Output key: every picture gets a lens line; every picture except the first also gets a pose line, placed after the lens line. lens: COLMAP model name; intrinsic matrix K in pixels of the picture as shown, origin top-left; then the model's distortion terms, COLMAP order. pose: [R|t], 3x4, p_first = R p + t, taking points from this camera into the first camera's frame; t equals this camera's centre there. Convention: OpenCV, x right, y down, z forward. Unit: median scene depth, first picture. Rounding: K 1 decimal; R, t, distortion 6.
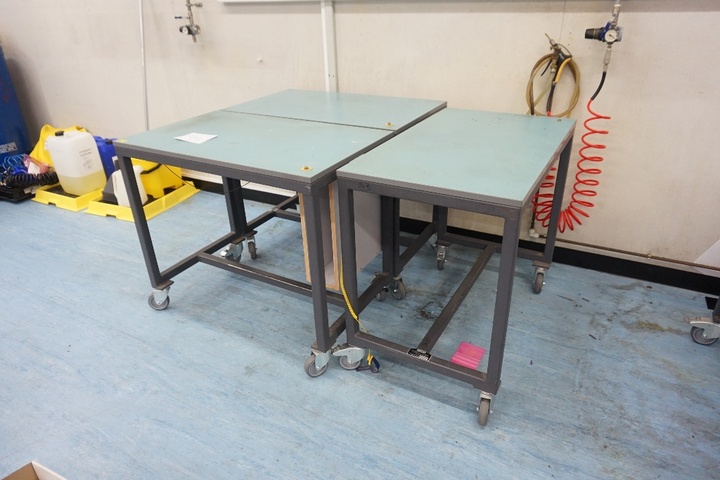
lens RADIAL K [[483.4, 0, 360.8], [0, 483.4, 239.9], [0, 0, 1]] dist [-0.001857, 0.000339]
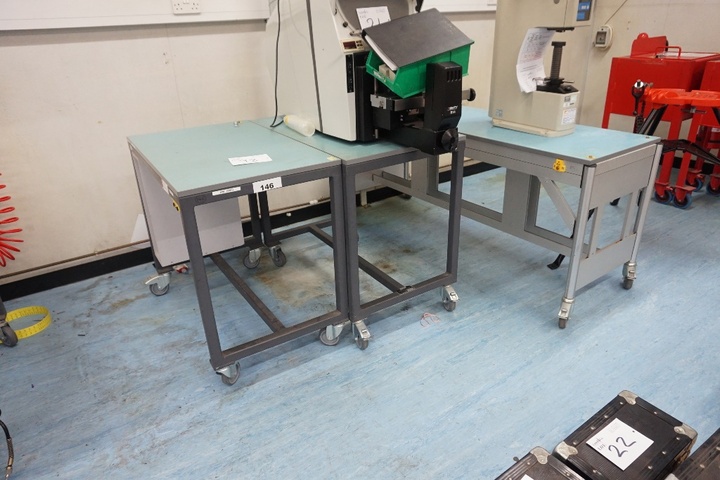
lens RADIAL K [[483.4, 0, 360.8], [0, 483.4, 239.1], [0, 0, 1]] dist [-0.001857, 0.000339]
pose [[0.465137, -0.361196, 0.808199, -0.026922], [0.419017, 0.894053, 0.158412, 0.097433], [-0.779790, 0.264966, 0.567204, -0.165047]]
